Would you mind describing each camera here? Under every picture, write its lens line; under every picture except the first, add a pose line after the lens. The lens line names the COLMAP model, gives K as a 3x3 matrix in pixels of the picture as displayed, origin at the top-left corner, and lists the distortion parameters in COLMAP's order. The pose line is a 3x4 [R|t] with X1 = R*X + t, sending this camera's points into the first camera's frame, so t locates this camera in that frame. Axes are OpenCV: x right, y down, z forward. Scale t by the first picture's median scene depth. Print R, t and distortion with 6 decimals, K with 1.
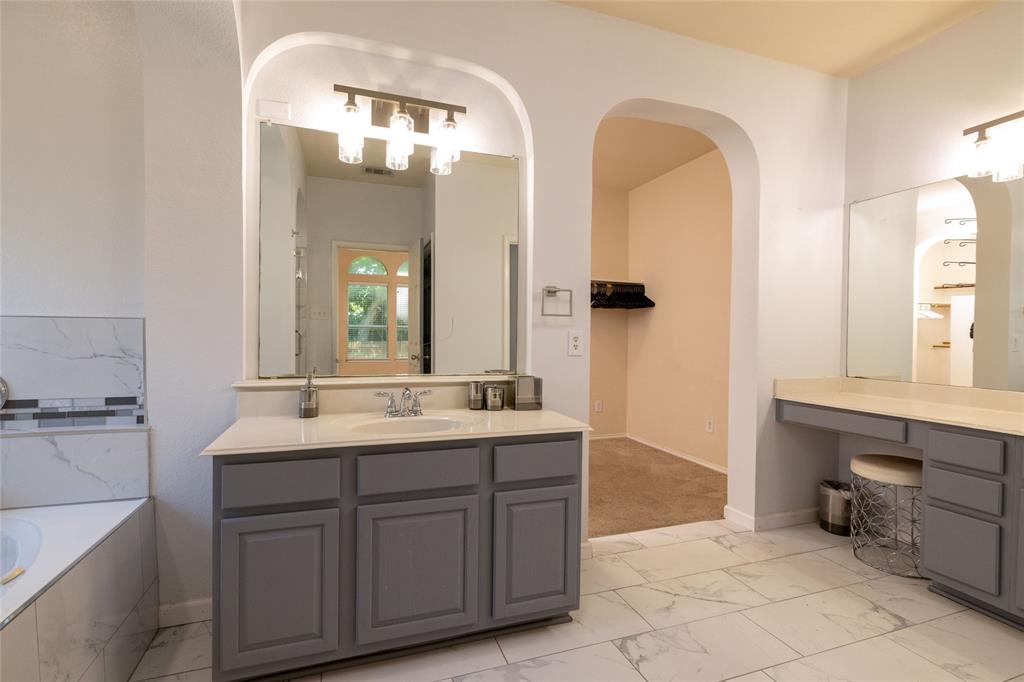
lens RADIAL K [[498.0, 0, 516.0], [0, 498.0, 340.4], [0, 0, 1]] dist [0.001786, 0.000455]
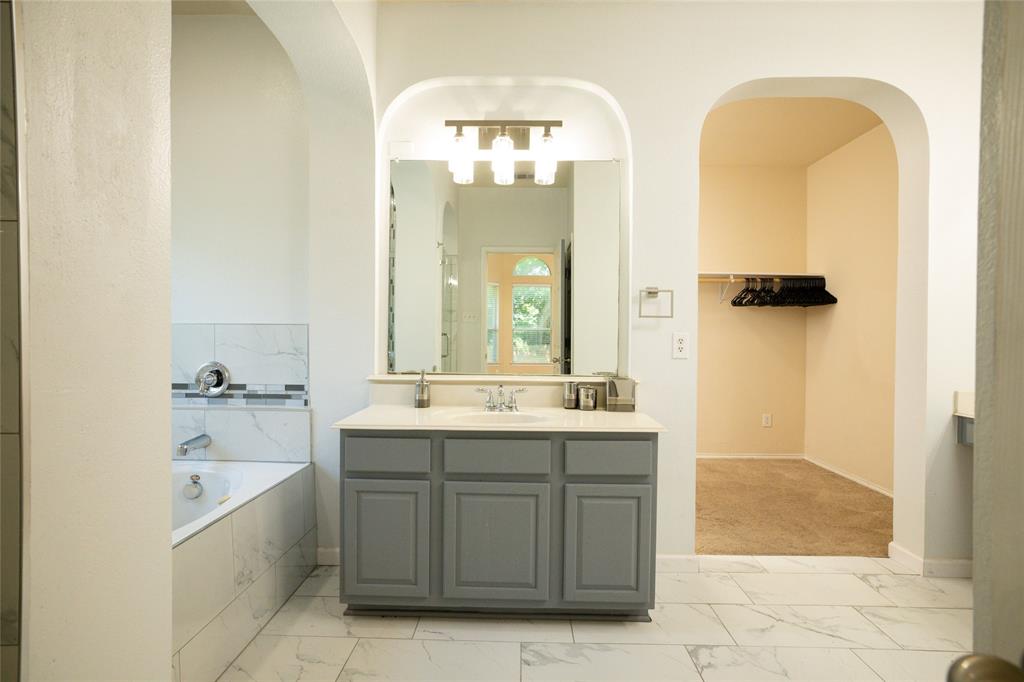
lens RADIAL K [[566.4, 0, 508.4], [0, 566.4, 338.6], [0, 0, 1]] dist [-0.023148, 0.008299]
pose [[0.929621, -0.000363, -0.368518, 0.238674], [-0.003450, 0.999947, -0.009687, 0.004194], [0.368502, 0.010277, 0.929570, -0.149401]]
